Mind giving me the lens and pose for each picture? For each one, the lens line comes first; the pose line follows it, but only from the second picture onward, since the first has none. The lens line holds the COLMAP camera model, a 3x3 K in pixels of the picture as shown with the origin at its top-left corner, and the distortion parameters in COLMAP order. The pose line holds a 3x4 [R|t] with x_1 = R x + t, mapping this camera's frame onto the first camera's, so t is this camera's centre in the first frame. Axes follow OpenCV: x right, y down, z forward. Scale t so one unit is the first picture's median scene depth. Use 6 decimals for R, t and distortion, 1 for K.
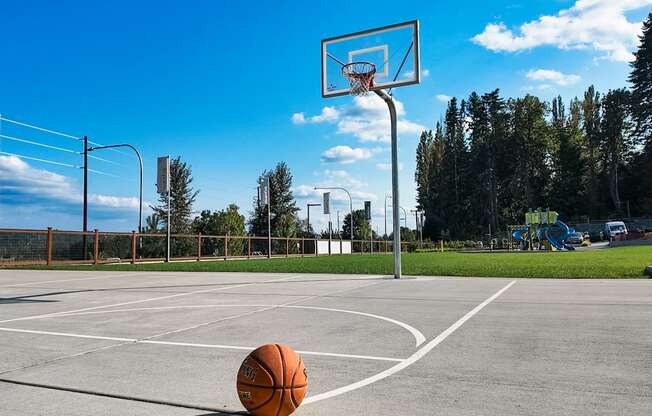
lens RADIAL K [[576.4, 0, 326.0], [0, 576.4, 208.0], [0, 0, 1]] dist [0.113699, -0.302425]
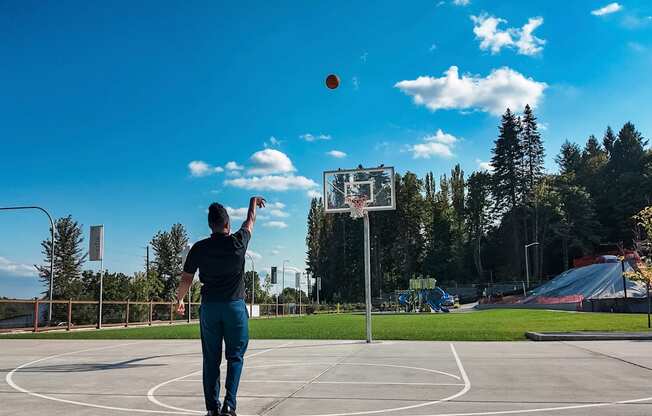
lens RADIAL K [[675.2, 0, 326.0], [0, 675.2, 208.0], [0, 0, 1]] dist [0.096928, -0.007372]
pose [[0.959982, 0.038114, 0.277455, -0.167507], [-0.020094, 0.997517, -0.067503, -0.033660], [-0.279338, 0.059226, 0.958364, -0.208939]]
